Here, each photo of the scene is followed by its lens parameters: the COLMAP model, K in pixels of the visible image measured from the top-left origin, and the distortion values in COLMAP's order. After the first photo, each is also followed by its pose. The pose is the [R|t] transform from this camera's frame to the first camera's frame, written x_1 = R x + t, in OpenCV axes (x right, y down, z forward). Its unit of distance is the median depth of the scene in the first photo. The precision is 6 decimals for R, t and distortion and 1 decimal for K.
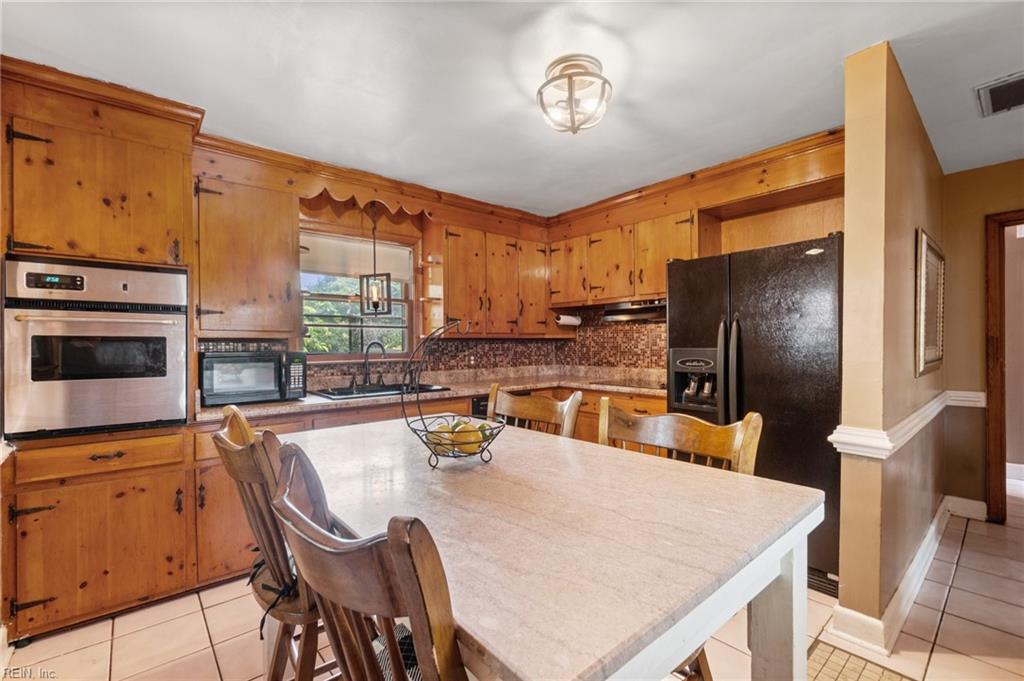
lens RADIAL K [[437.2, 0, 512.0], [0, 437.2, 340.5], [0, 0, 1]] dist [-0.000703, 0.000062]
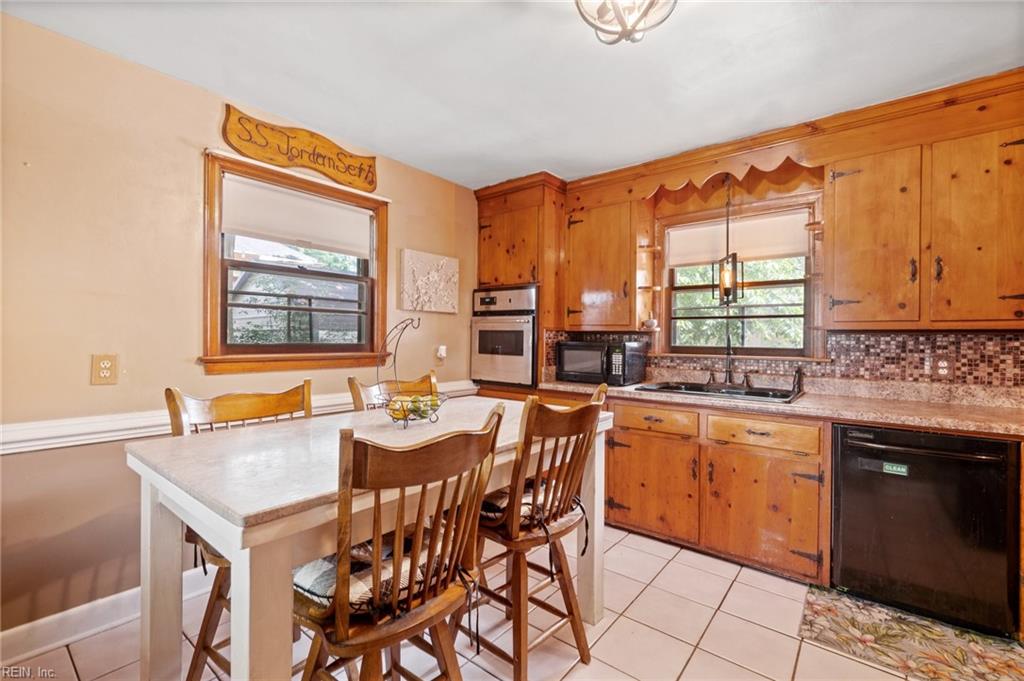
lens RADIAL K [[458.1, 0, 511.1], [0, 458.1, 331.6], [0, 0, 1]] dist [-0.000153, 0.000072]
pose [[0.183236, -0.000471, -0.983069, 0.518229], [-0.001462, 0.999999, -0.000752, -0.002345], [0.983068, 0.001575, 0.183235, 0.431711]]
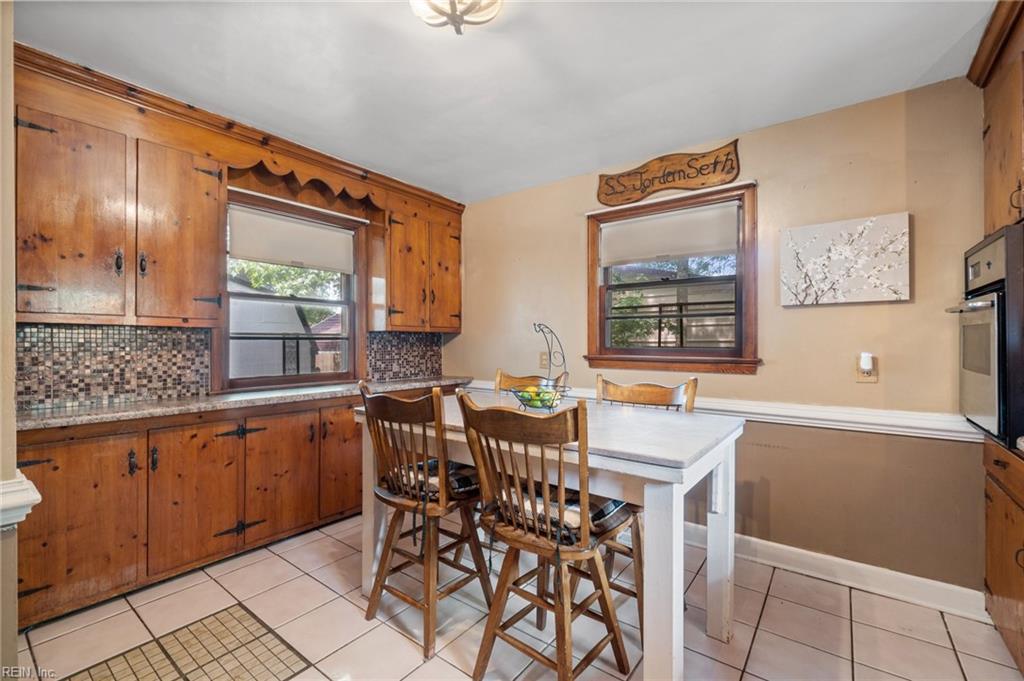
lens RADIAL K [[437.2, 0, 512.0], [0, 437.2, 340.5], [0, 0, 1]] dist [-0.000703, 0.000062]
pose [[-0.978498, 0.016763, -0.205576, 0.117088], [0.018625, 0.999801, -0.007127, 0.007178], [0.205415, -0.010802, -0.978615, 1.030468]]
